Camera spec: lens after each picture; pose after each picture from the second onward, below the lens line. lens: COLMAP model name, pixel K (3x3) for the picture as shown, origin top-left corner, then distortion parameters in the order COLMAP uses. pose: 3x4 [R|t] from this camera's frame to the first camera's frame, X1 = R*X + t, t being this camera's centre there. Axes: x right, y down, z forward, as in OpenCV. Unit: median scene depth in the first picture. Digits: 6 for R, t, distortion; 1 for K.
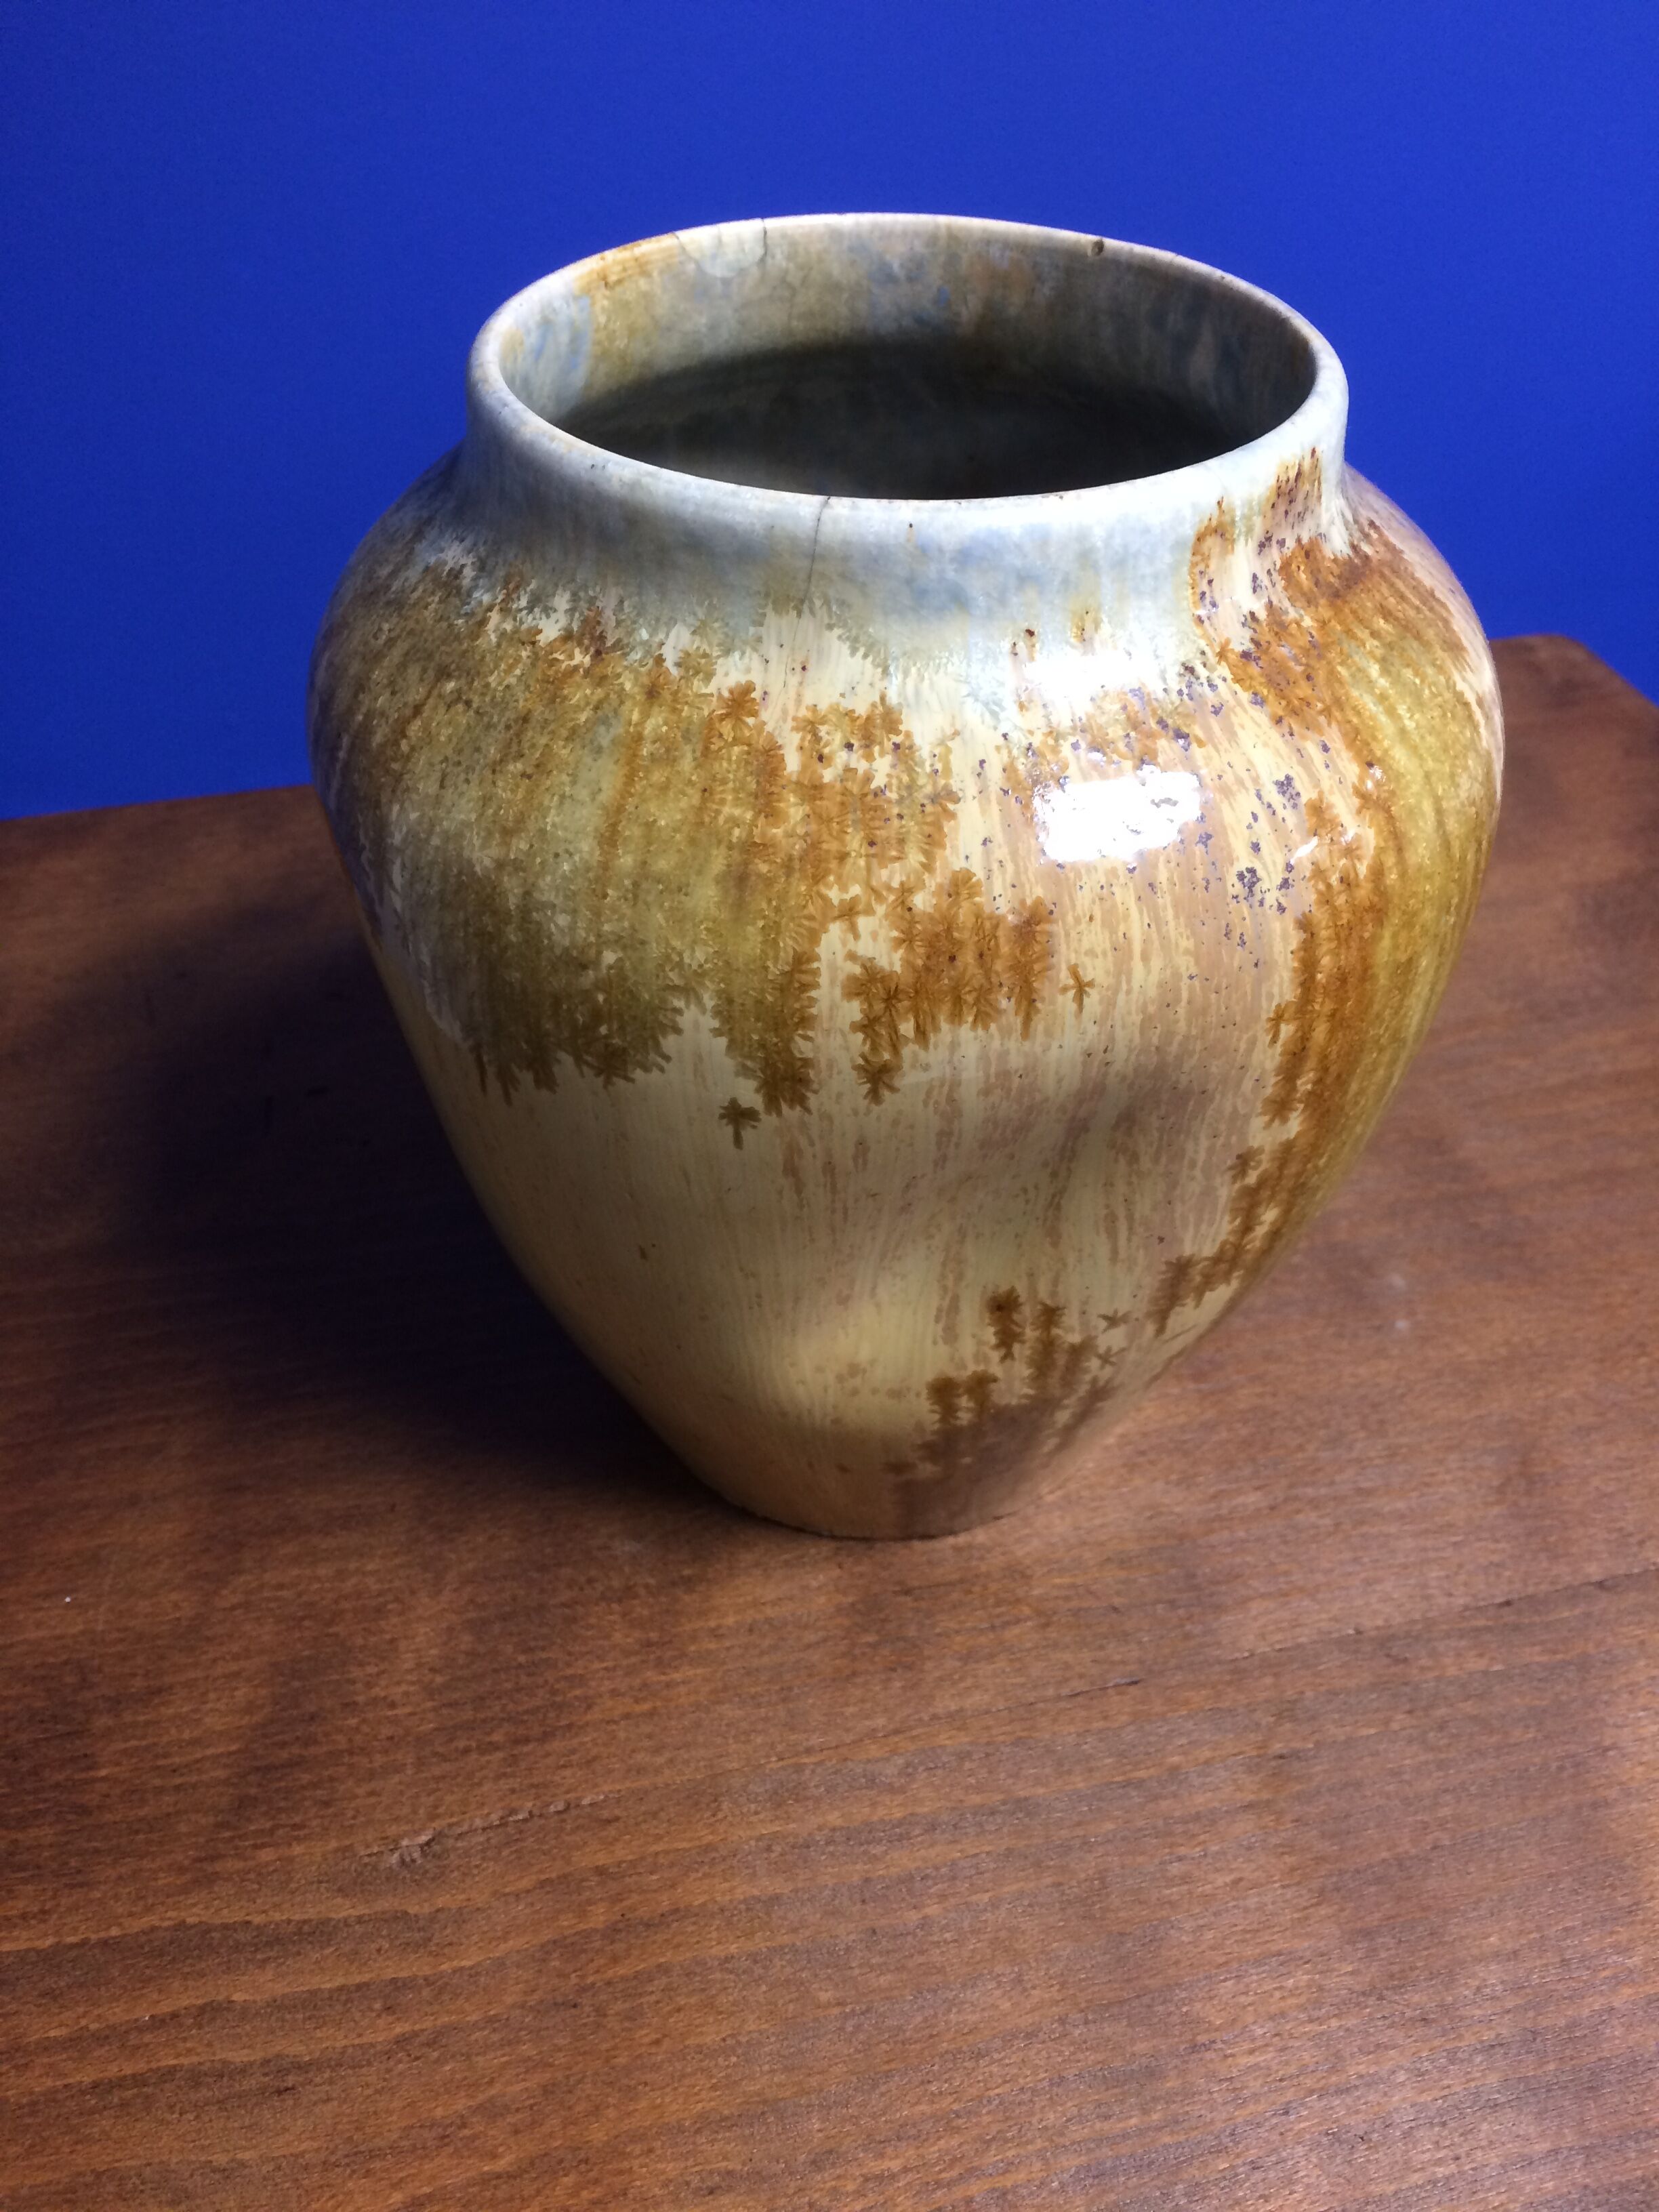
lens RADIAL K [[1993.7, 0, 829.5], [0, 1993.7, 1106.0], [0, 0, 1]] dist [0.089028, -0.180206]
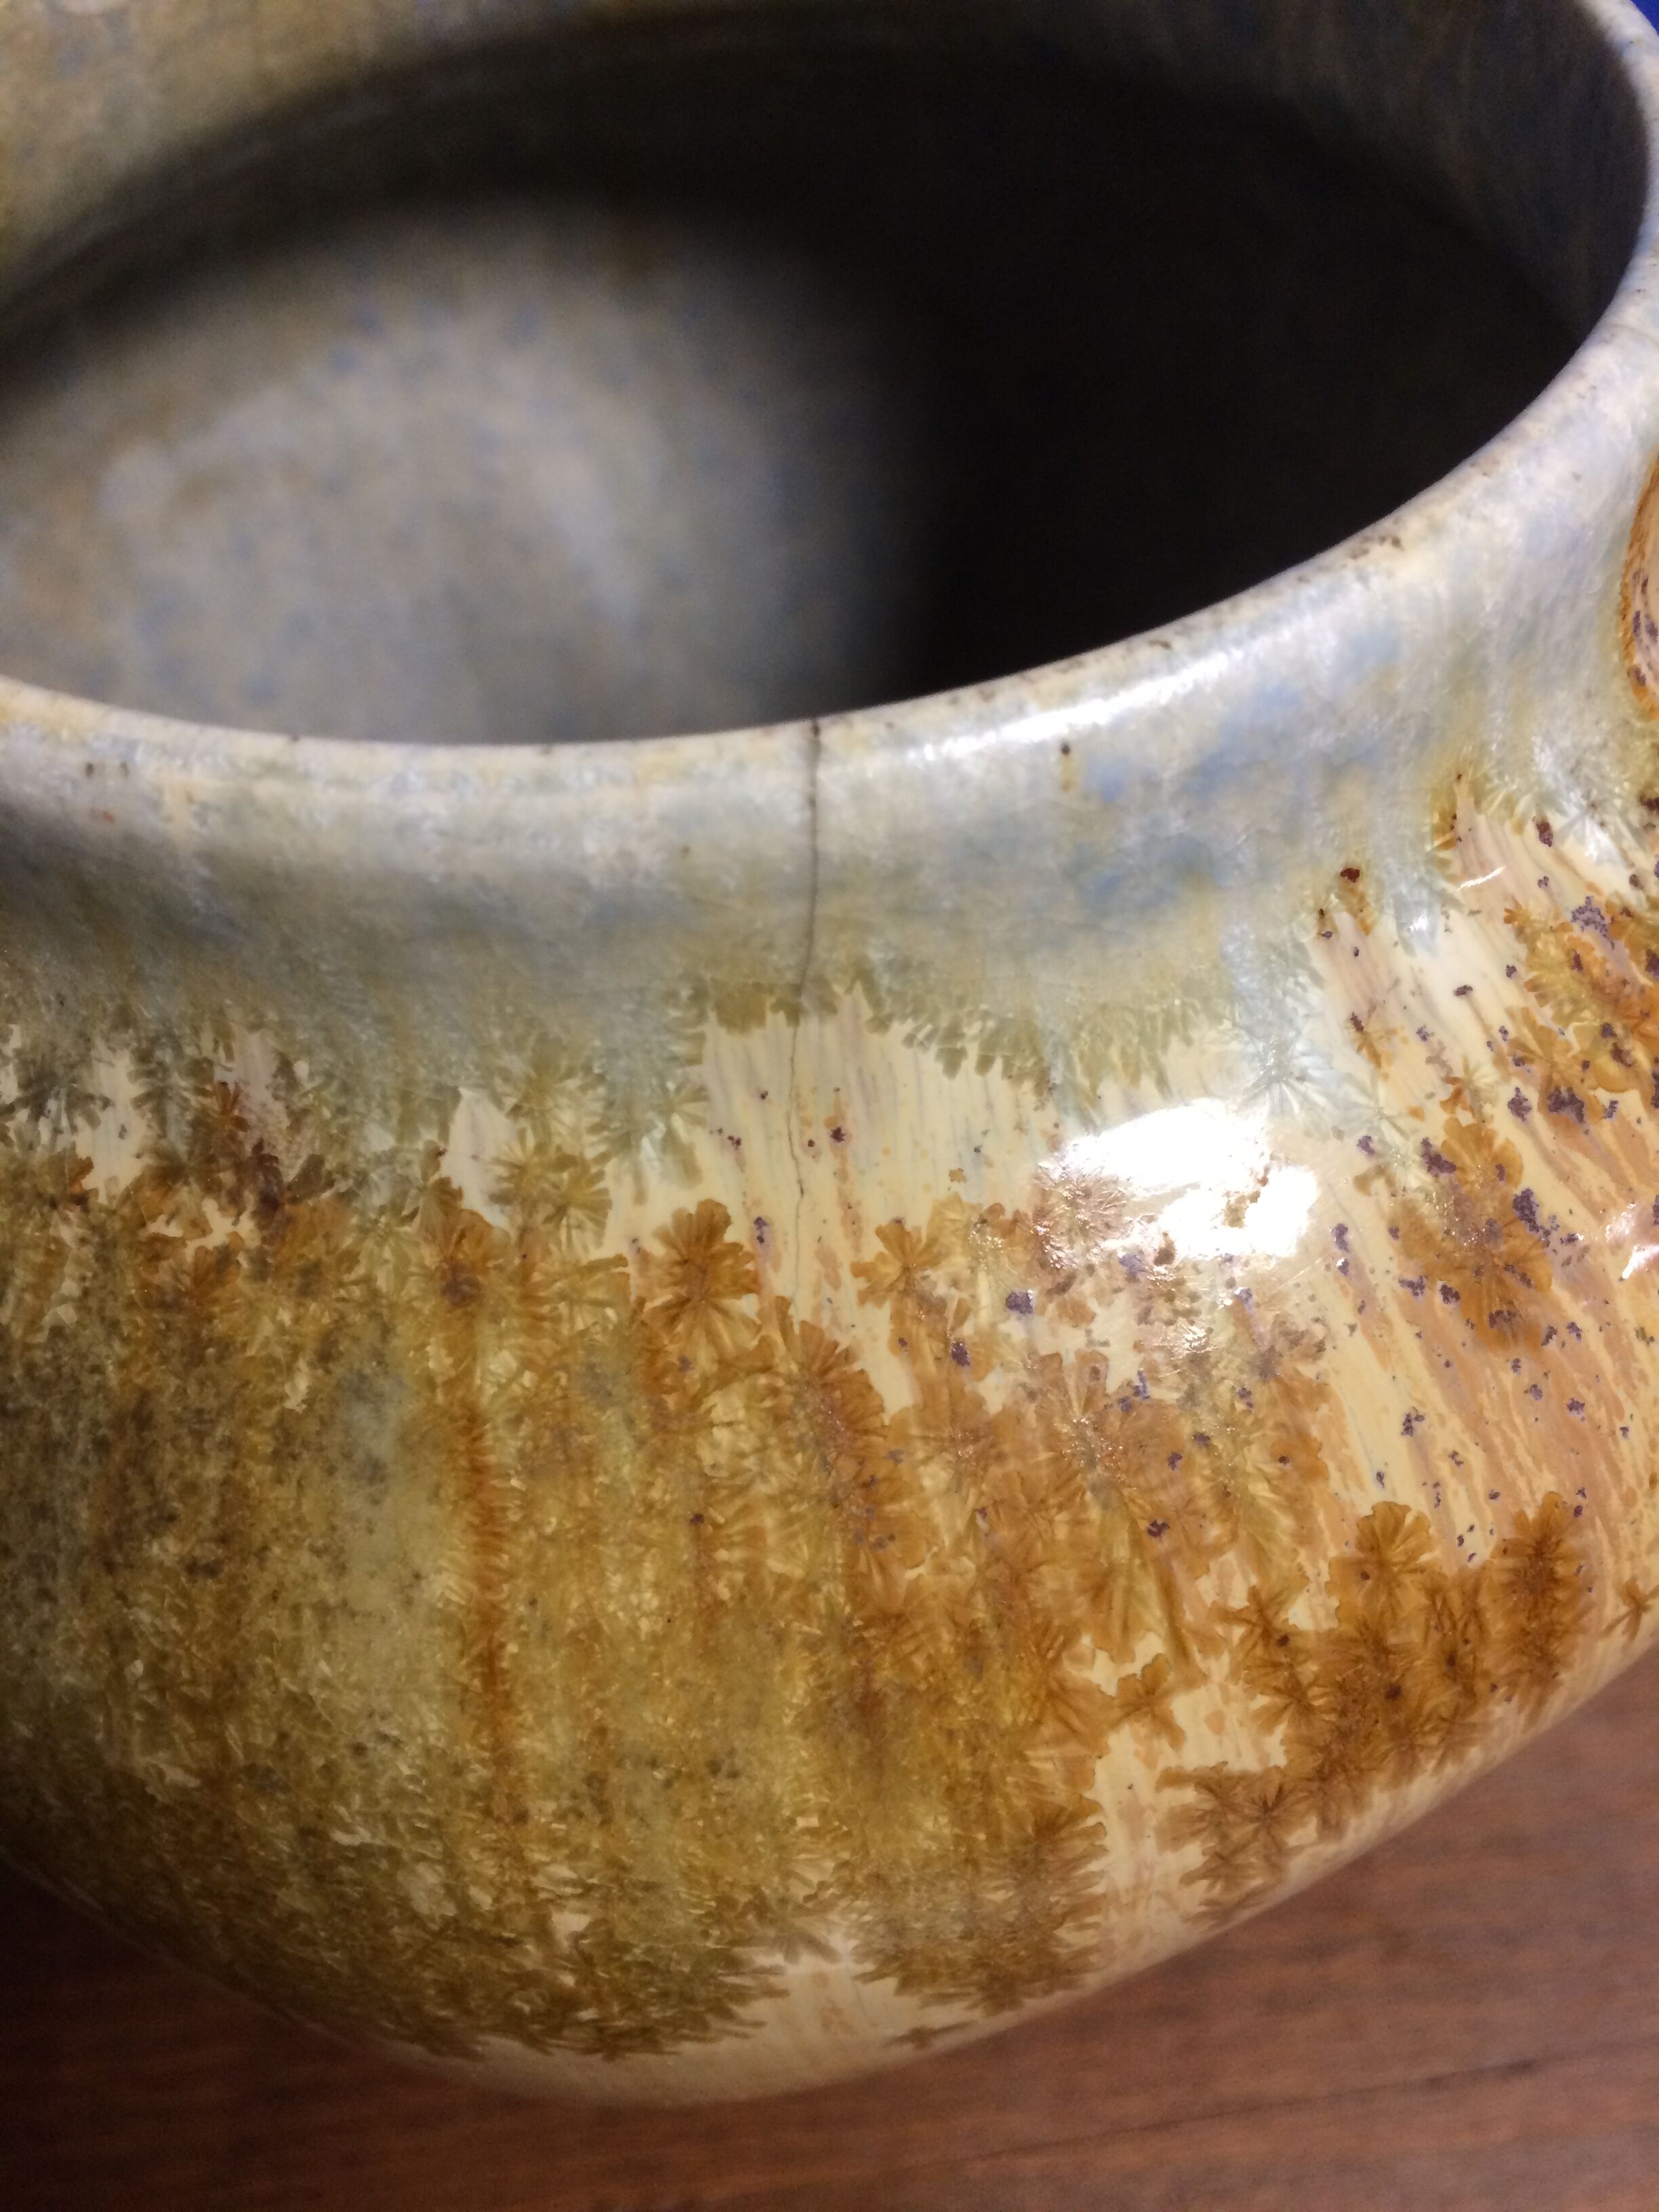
lens RADIAL K [[1993.7, 0, 829.5], [0, 1993.7, 1106.0], [0, 0, 1]] dist [0.089028, -0.180206]
pose [[0.929960, -0.327255, 0.167566, -0.076761], [0.285657, 0.930060, 0.231060, -0.312723], [-0.231462, -0.167011, 0.958401, 0.632314]]
